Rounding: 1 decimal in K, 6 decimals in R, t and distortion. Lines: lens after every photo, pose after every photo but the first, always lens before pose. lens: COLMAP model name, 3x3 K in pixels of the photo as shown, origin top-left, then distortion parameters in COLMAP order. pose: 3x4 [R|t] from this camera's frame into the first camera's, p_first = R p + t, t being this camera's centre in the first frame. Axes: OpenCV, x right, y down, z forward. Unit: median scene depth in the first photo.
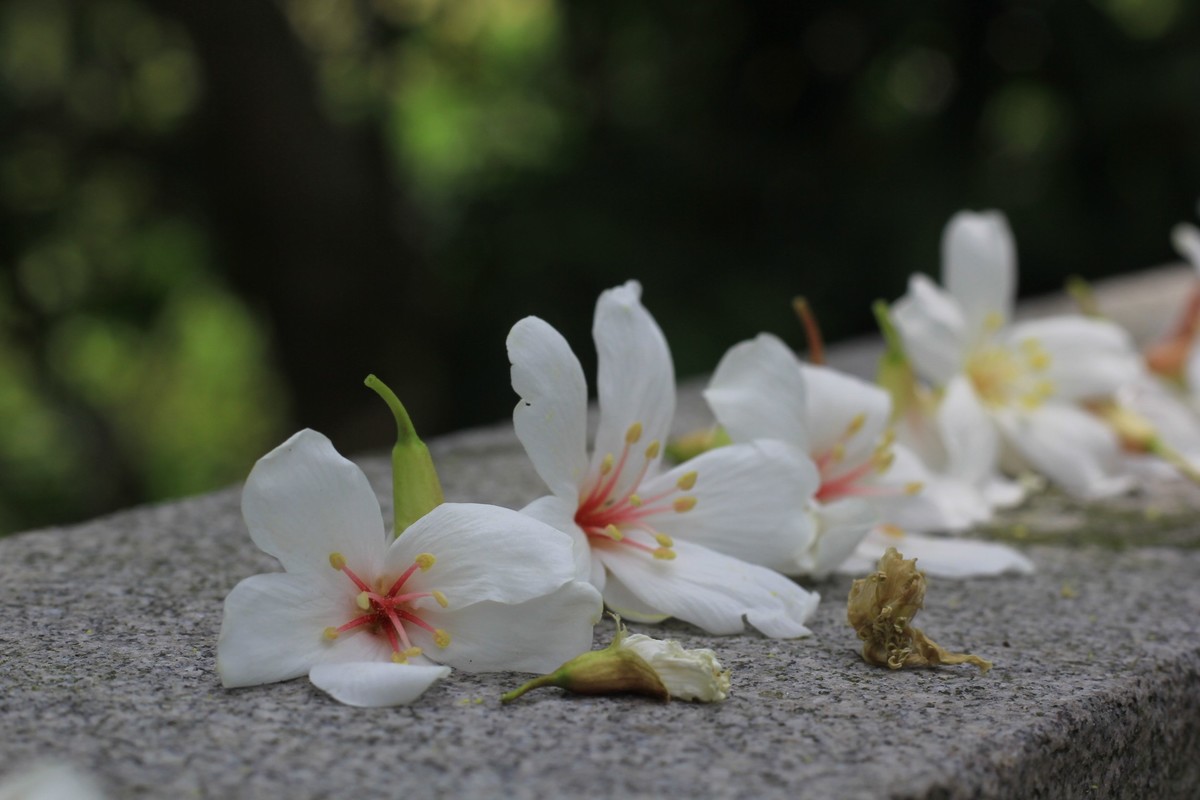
lens RADIAL K [[3410.5, 0, 600.0], [0, 3410.5, 400.0], [0, 0, 1]] dist [-0.178561, 0.408569]
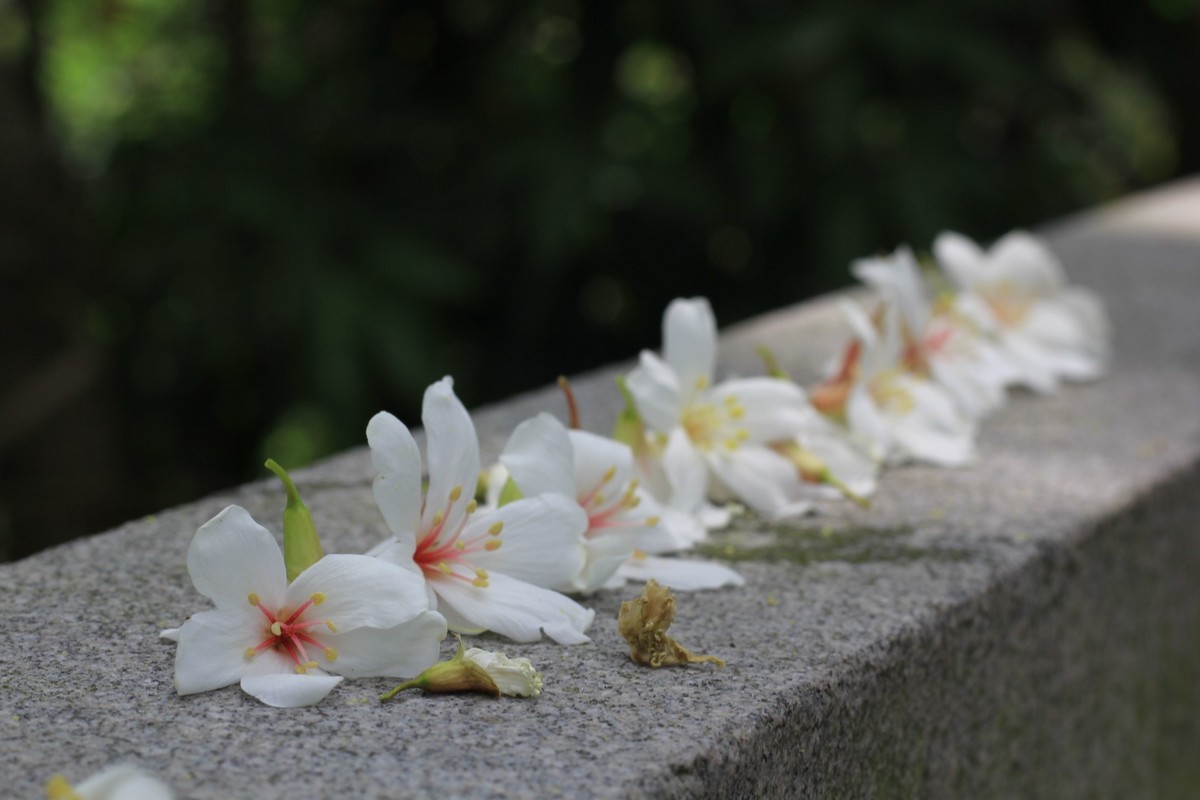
lens RADIAL K [[3410.5, 0, 600.0], [0, 3410.5, 400.0], [0, 0, 1]] dist [-0.178561, 0.408569]
pose [[0.993015, -0.014659, 0.117073, -0.098906], [0.011296, 0.999506, 0.029335, -0.072248], [-0.117446, -0.027808, 0.992690, -0.377001]]
